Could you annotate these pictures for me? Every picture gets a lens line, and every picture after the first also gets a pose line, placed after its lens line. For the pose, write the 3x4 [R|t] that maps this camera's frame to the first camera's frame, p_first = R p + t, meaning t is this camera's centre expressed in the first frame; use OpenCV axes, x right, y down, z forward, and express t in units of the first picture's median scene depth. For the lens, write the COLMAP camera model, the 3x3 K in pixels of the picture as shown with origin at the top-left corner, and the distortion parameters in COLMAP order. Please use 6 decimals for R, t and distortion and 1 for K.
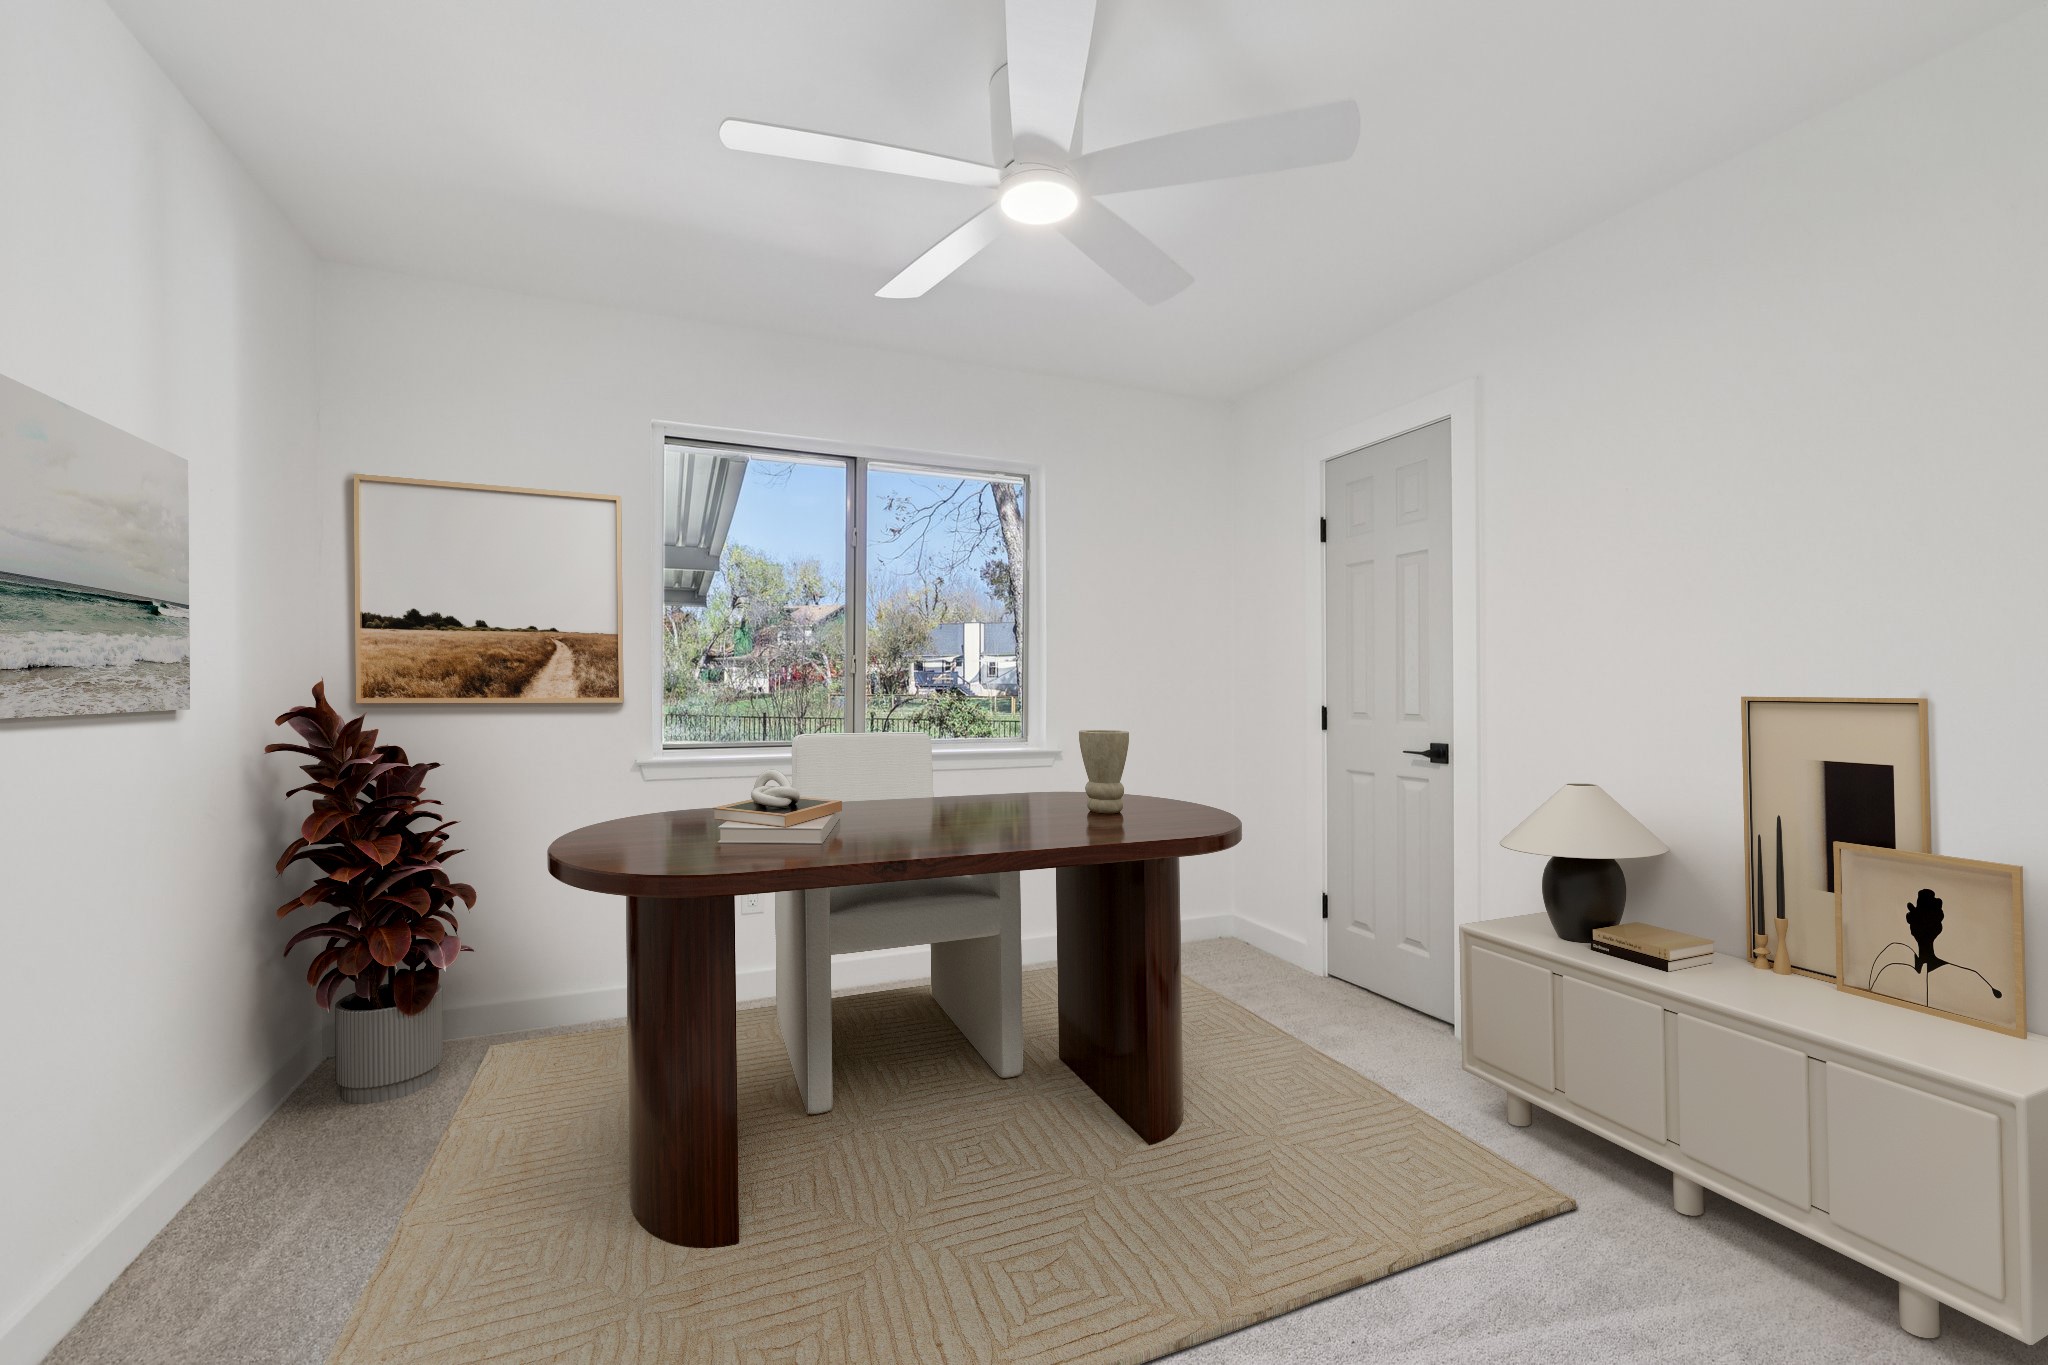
lens RADIAL K [[870.3, 0, 1031.9], [0, 870.3, 686.9], [0, 0, 1]] dist [-0.000158, 0.000105]
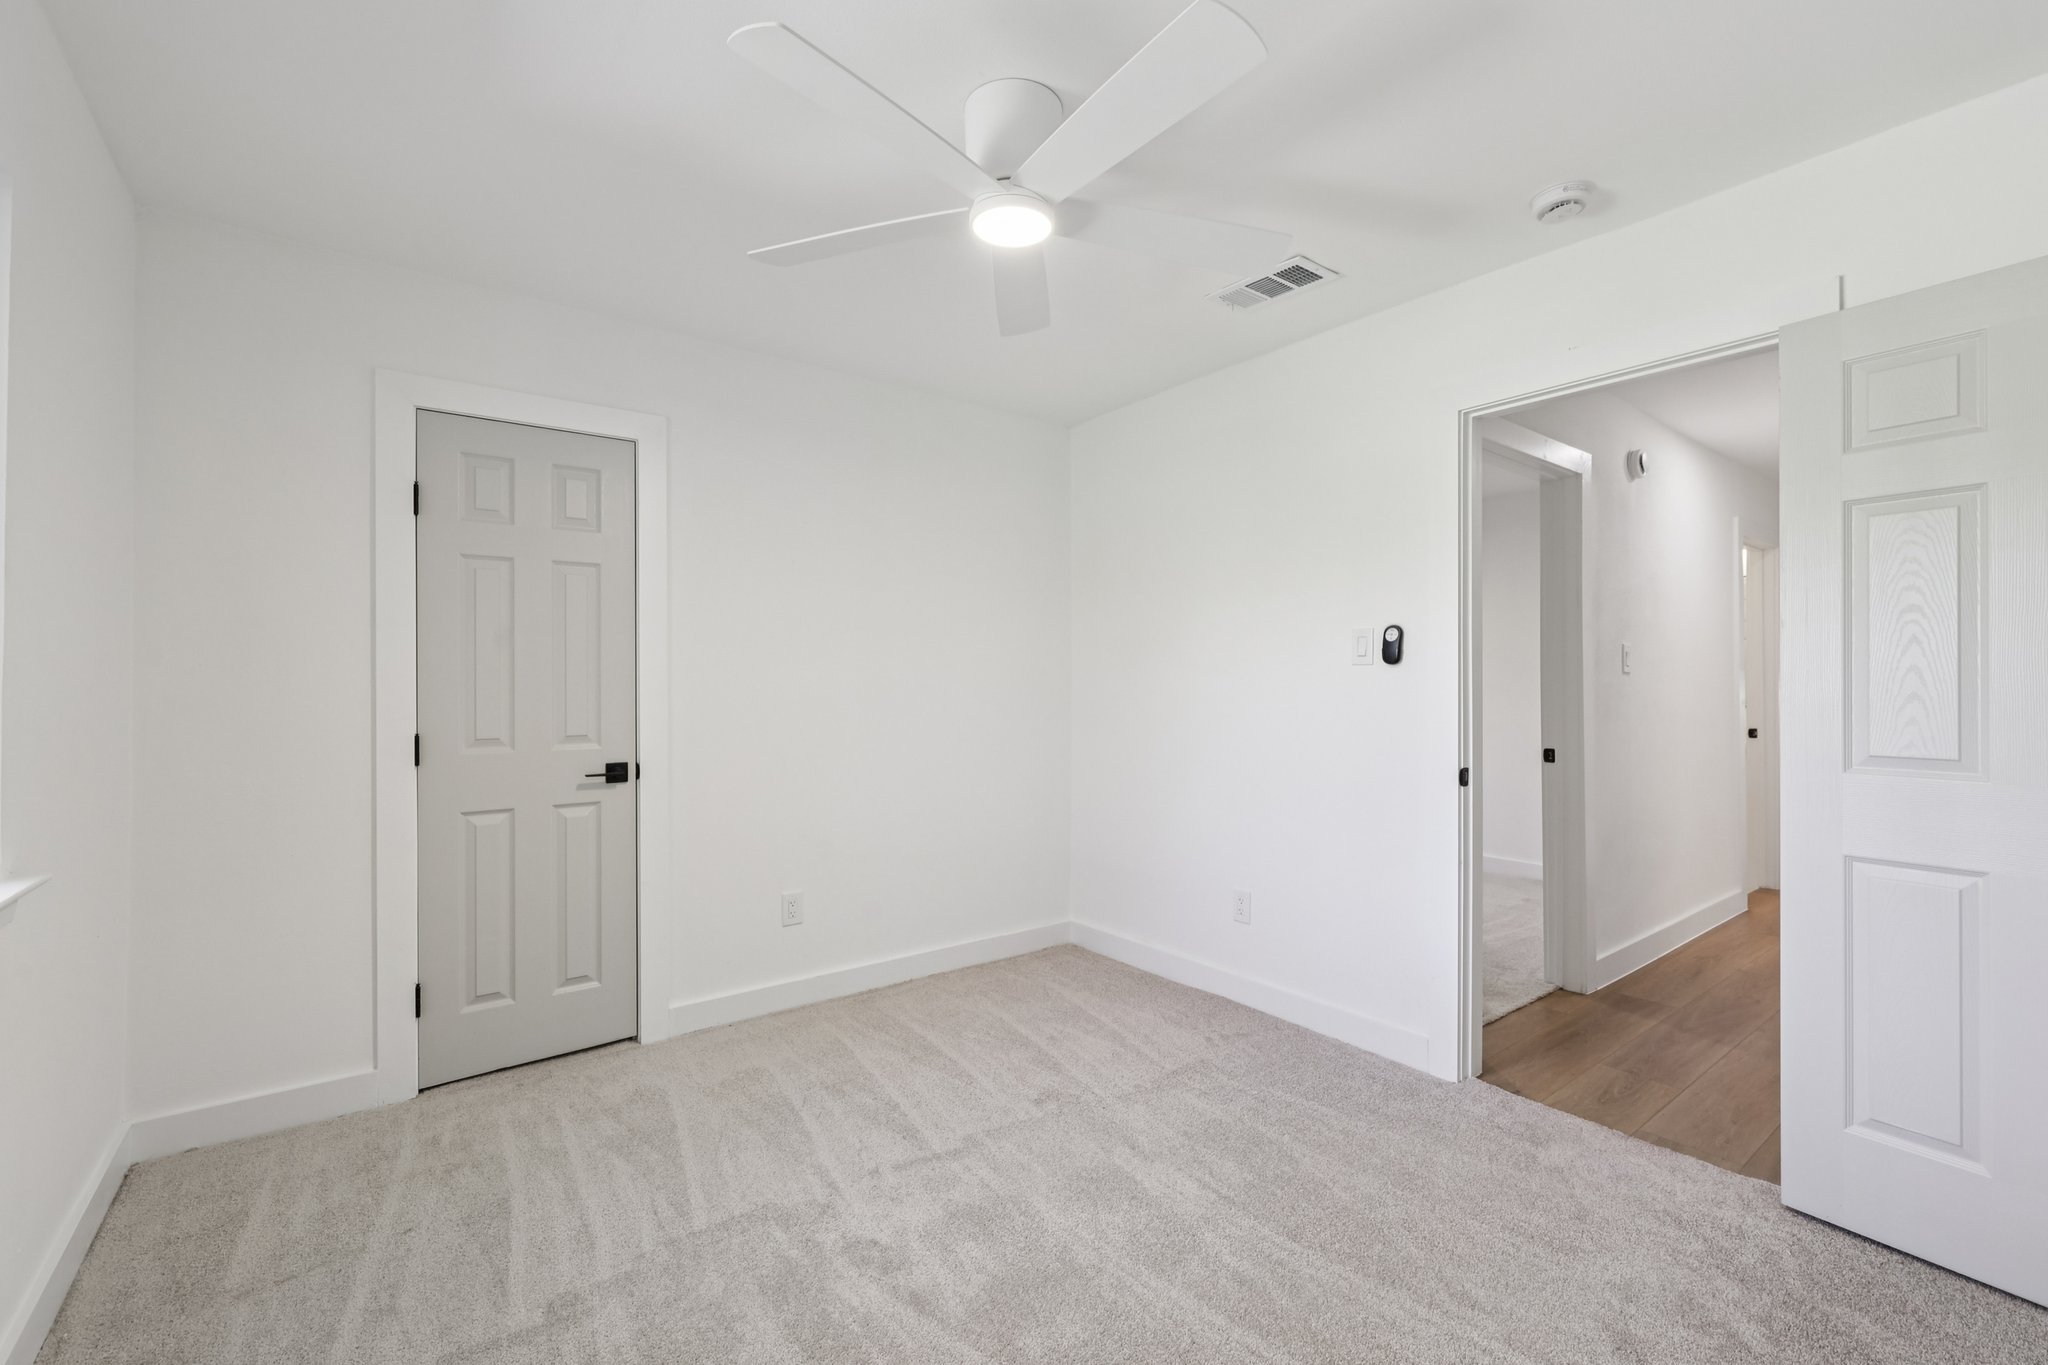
lens RADIAL K [[870.3, 0, 1022.9], [0, 870.3, 679.5], [0, 0, 1]] dist [-0.000158, 0.000105]
pose [[-0.252767, 0.009602, 0.967479, -0.588637], [0.000244, 0.999951, -0.009861, -0.019171], [-0.967527, -0.002257, -0.252757, 0.775073]]
